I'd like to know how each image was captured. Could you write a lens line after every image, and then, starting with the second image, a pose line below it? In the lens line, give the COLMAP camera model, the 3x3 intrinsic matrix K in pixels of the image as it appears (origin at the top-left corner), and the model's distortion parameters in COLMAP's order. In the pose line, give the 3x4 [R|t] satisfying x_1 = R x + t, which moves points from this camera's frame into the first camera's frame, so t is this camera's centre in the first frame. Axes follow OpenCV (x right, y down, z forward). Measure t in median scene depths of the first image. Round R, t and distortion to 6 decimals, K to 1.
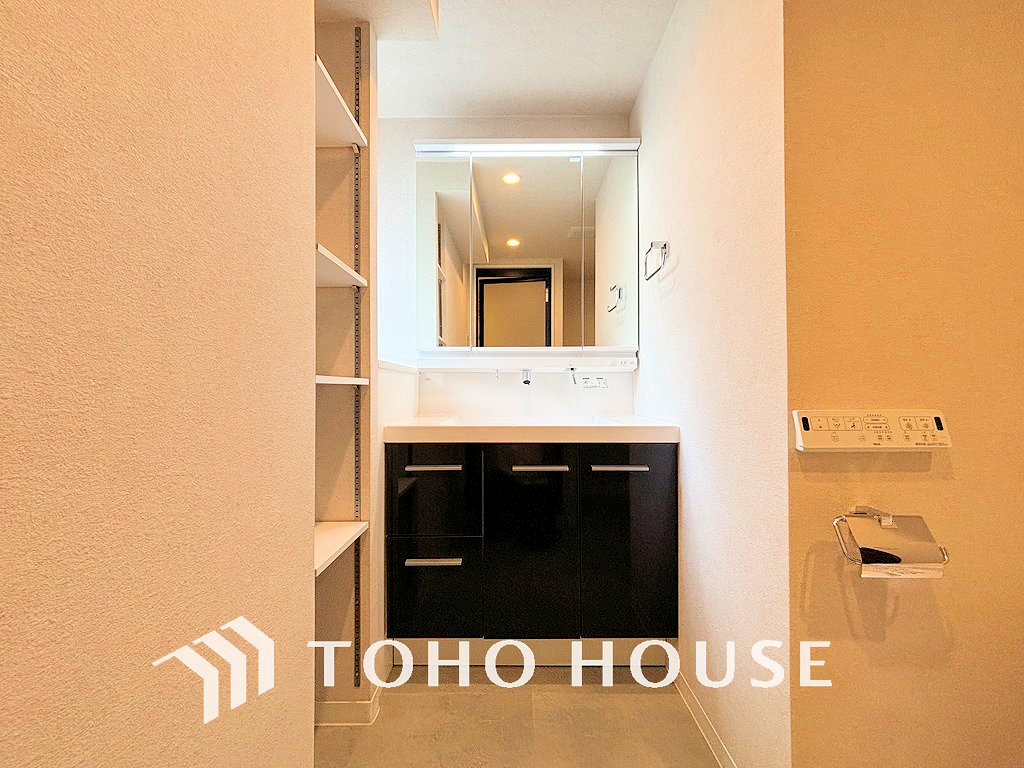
lens RADIAL K [[411.9, 0, 510.0], [0, 411.9, 383.0], [0, 0, 1]] dist [0.000029, -0.000111]
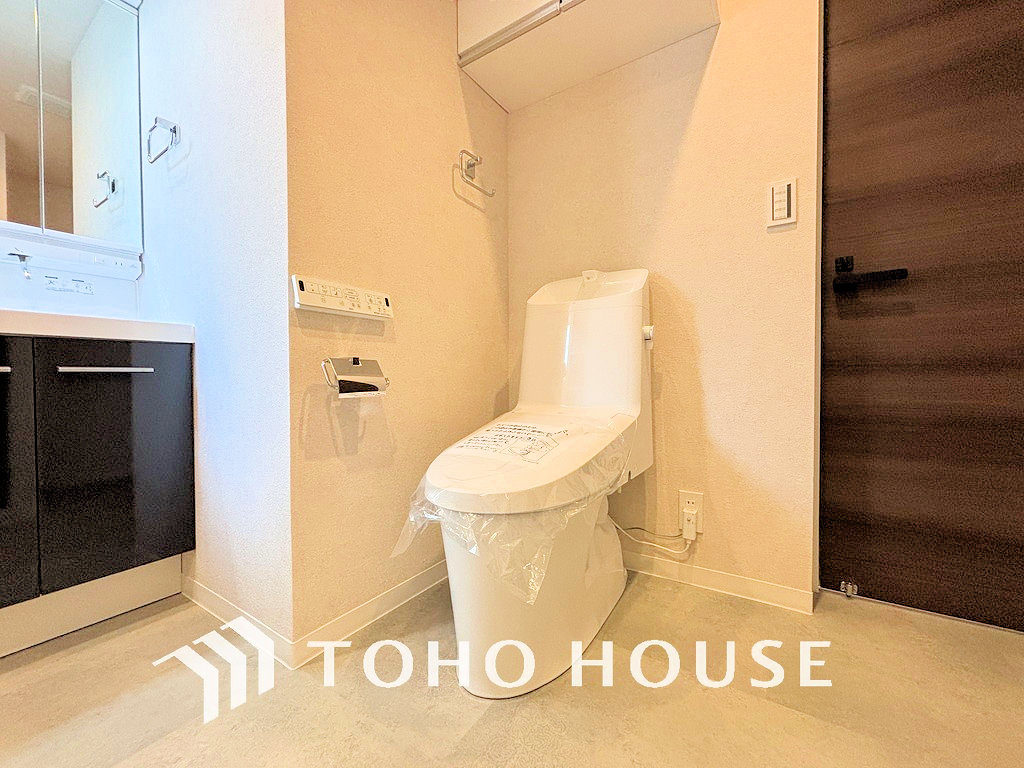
lens RADIAL K [[411.9, 0, 509.3], [0, 411.9, 379.3], [0, 0, 1]] dist [0.000029, -0.000111]
pose [[0.540435, -0.009183, 0.841336, 0.008778], [-0.003366, 0.999909, 0.013075, 0.214520], [-0.841379, -0.009898, 0.540355, -0.113738]]
